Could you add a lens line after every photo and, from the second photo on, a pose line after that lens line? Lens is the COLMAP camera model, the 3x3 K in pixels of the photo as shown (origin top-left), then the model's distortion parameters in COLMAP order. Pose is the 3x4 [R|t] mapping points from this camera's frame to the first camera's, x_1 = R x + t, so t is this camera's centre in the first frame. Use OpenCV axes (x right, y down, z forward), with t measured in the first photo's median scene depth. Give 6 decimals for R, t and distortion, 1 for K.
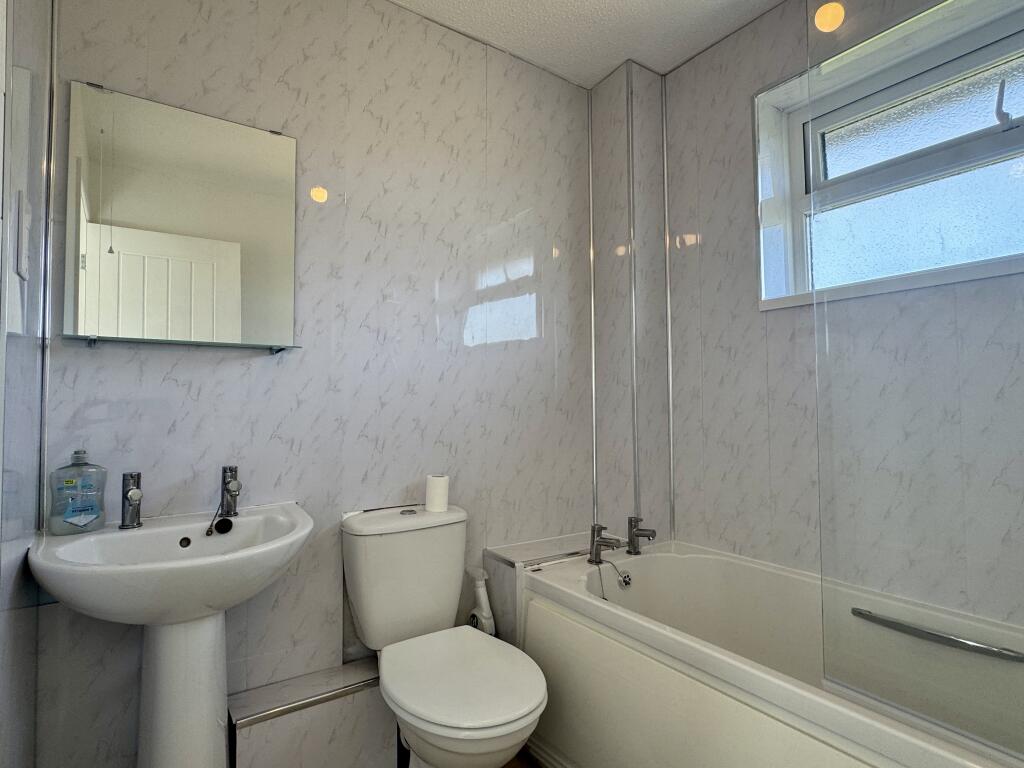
lens RADIAL K [[542.3, 0, 512.0], [0, 542.3, 384.0], [0, 0, 1]] dist [-0.003517, -0.000401]
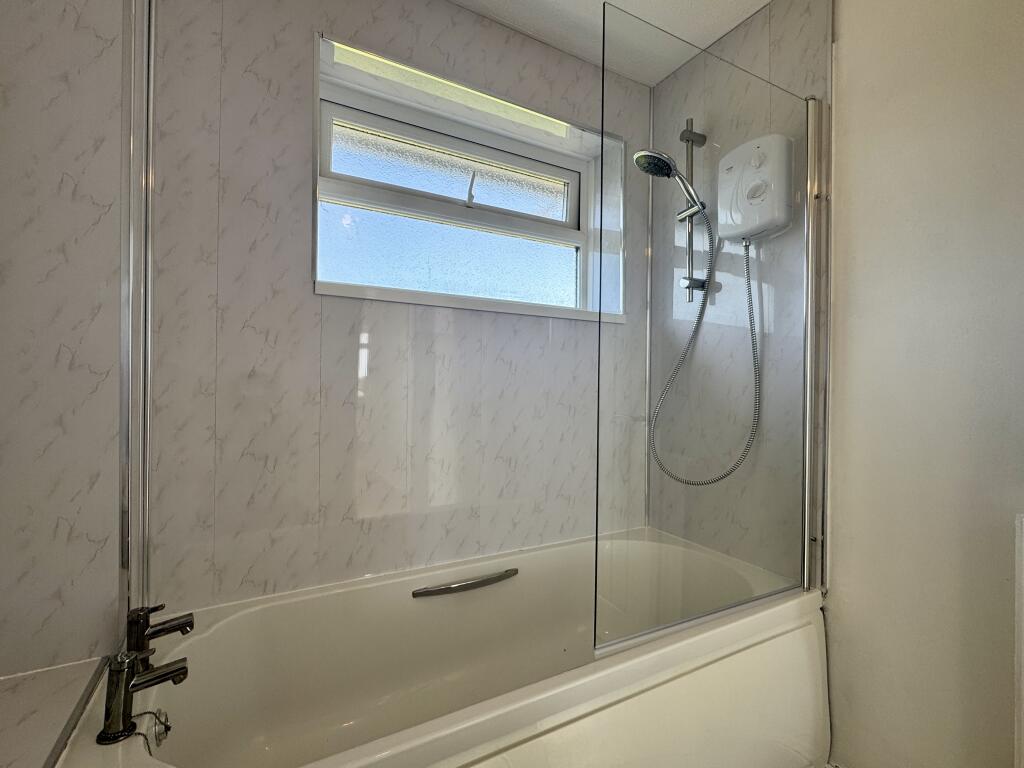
lens RADIAL K [[466.7, 0, 512.0], [0, 466.7, 384.0], [0, 0, 1]] dist [0.001738, 0.000121]
pose [[0.097769, 0.013103, 0.995123, -0.283811], [-0.040987, 0.999118, -0.009129, 0.000745], [-0.994365, -0.039894, 0.098220, 0.731299]]
